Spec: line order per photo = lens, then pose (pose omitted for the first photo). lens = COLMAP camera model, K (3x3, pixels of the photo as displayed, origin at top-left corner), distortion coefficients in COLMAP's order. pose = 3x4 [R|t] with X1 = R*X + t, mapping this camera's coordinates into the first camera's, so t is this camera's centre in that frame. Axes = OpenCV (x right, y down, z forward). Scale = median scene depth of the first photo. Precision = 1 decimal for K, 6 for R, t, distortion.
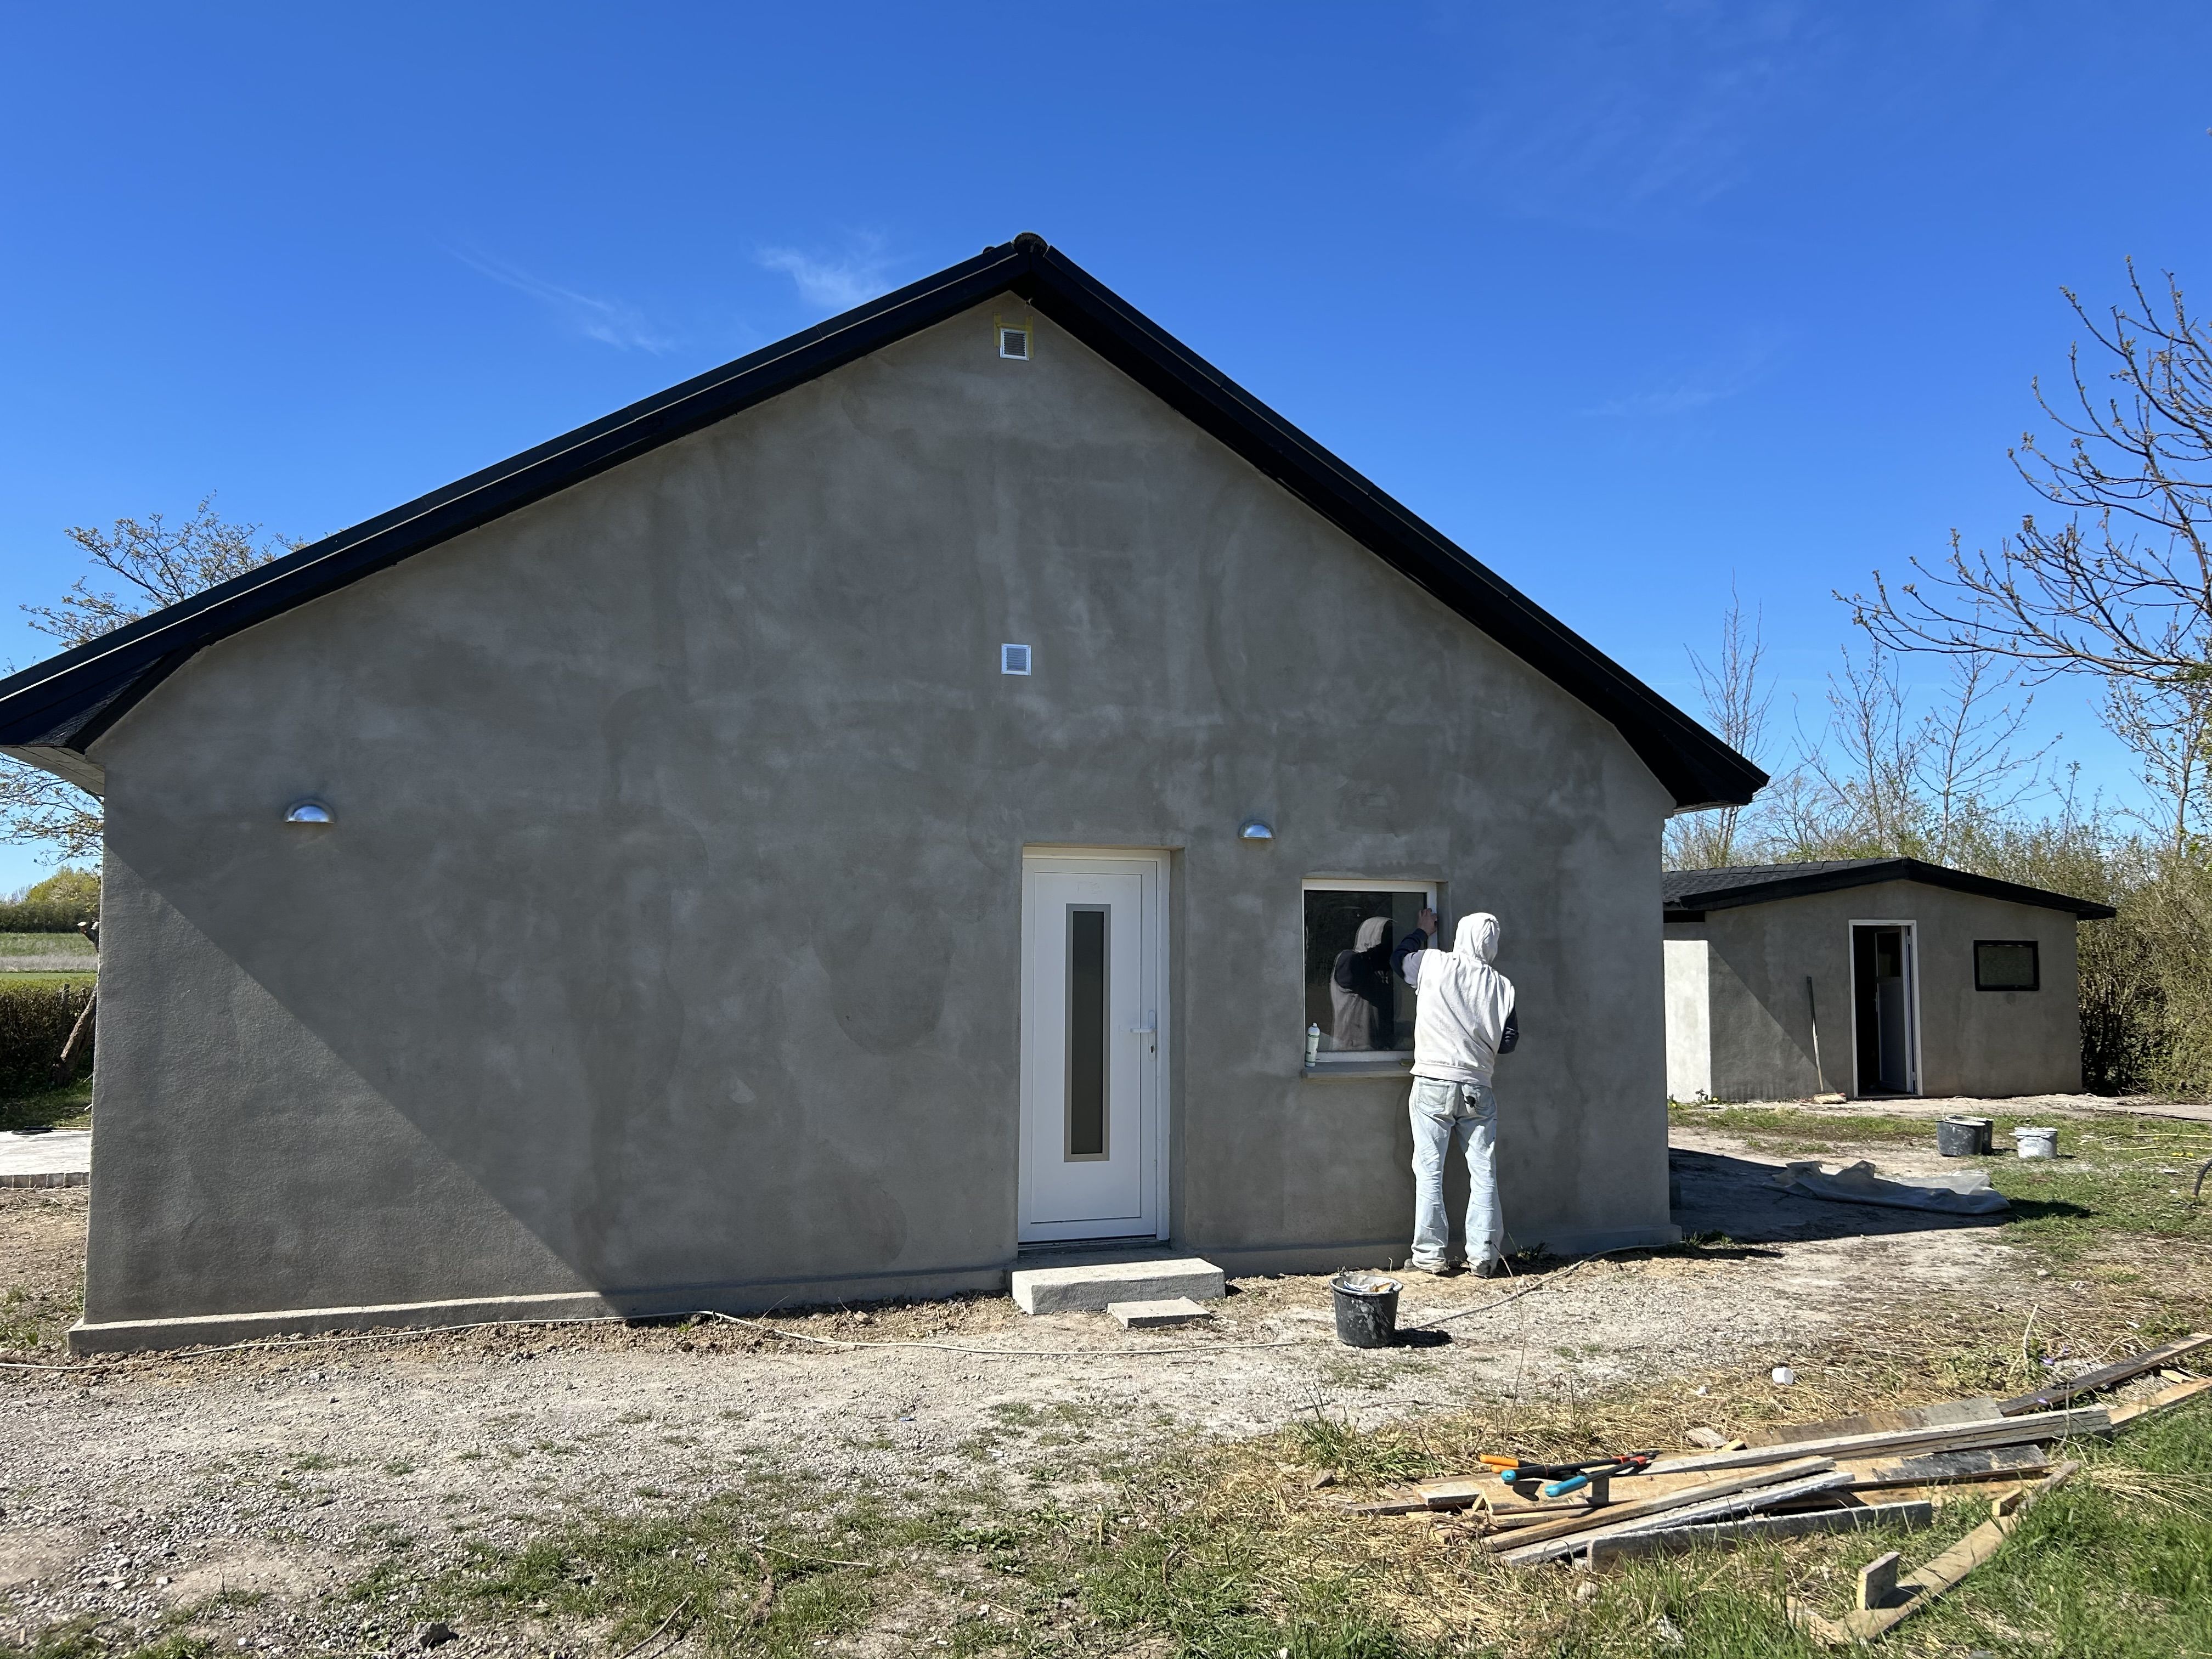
lens RADIAL K [[1755.3, 0, 1038.5], [0, 1755.3, 792.1], [0, 0, 1]] dist [0.024180, -0.027763]
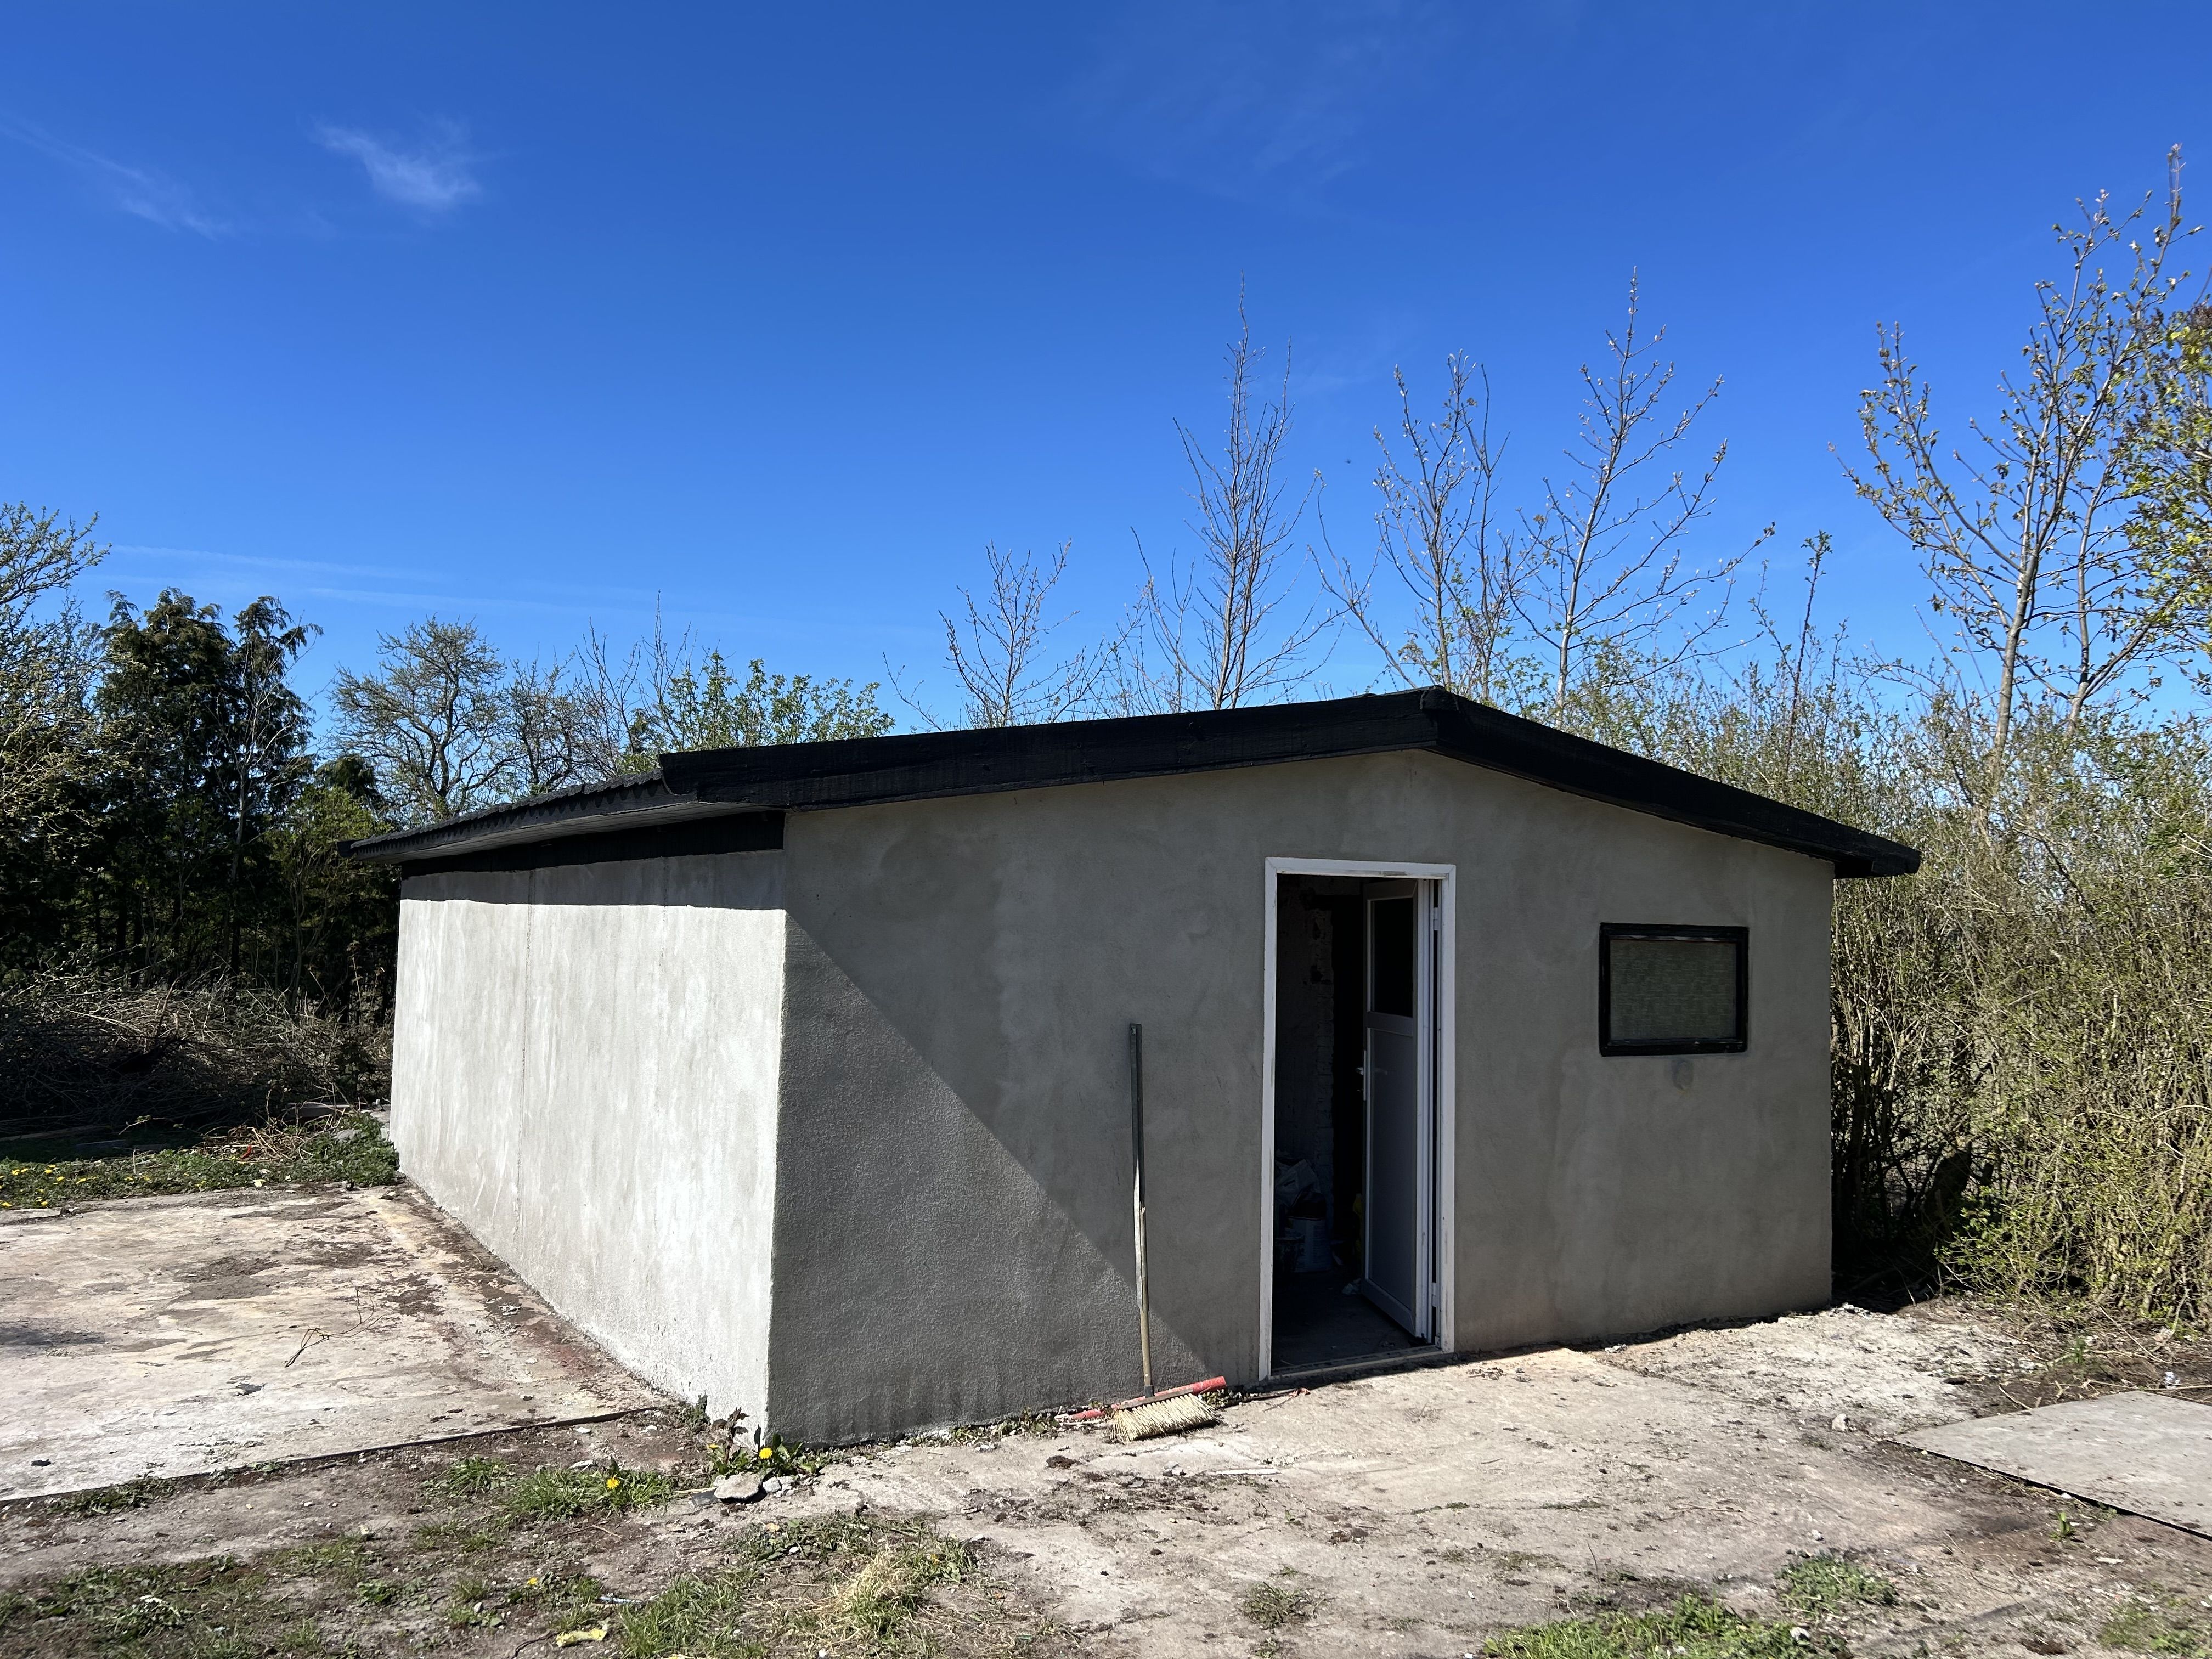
lens RADIAL K [[1755.3, 0, 1099.3], [0, 1755.3, 824.8], [0, 0, 1]] dist [0.024180, -0.027763]
pose [[0.979465, 0.022203, 0.200387, 0.371277], [-0.026534, 0.999468, 0.018953, 0.062527], [-0.199860, -0.023881, 0.979533, 0.693221]]
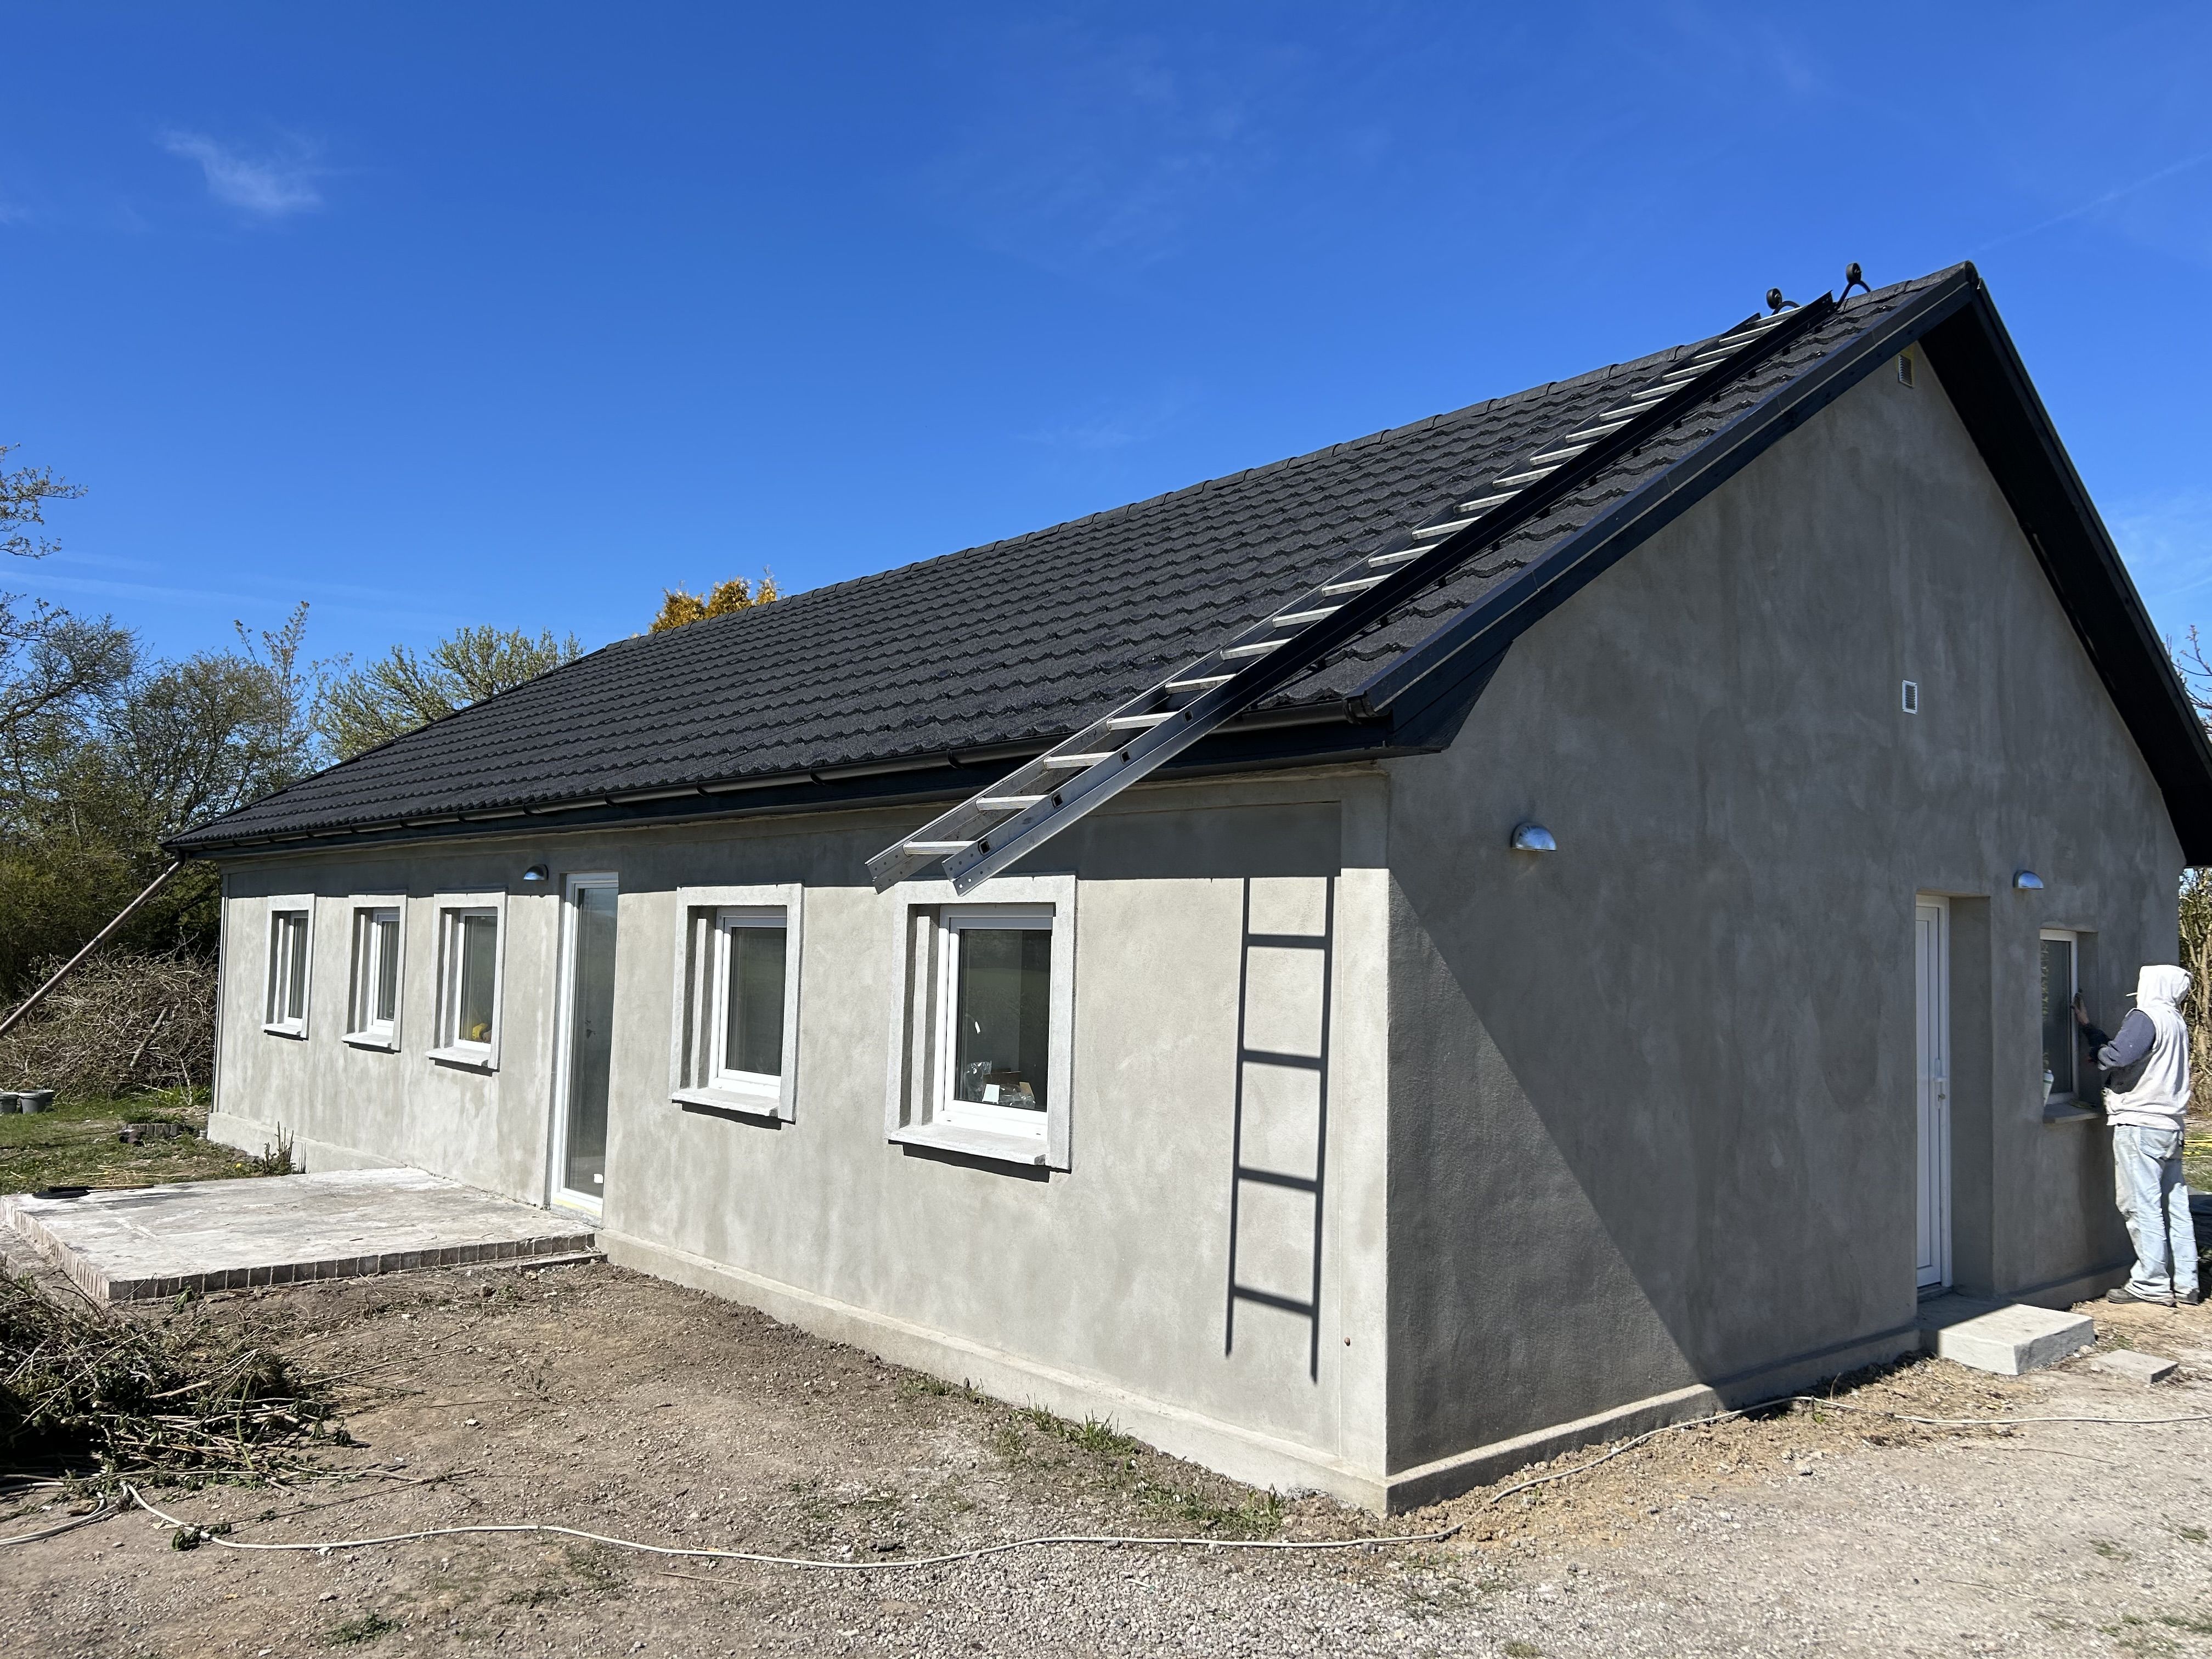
lens RADIAL K [[1755.3, 0, 1097.2], [0, 1755.3, 829.5], [0, 0, 1]] dist [0.024180, -0.027763]
pose [[0.931616, 0.042516, 0.360949, -0.351377], [-0.051559, 0.998550, 0.015455, 0.002045], [-0.359769, -0.033009, 0.932457, 0.115822]]
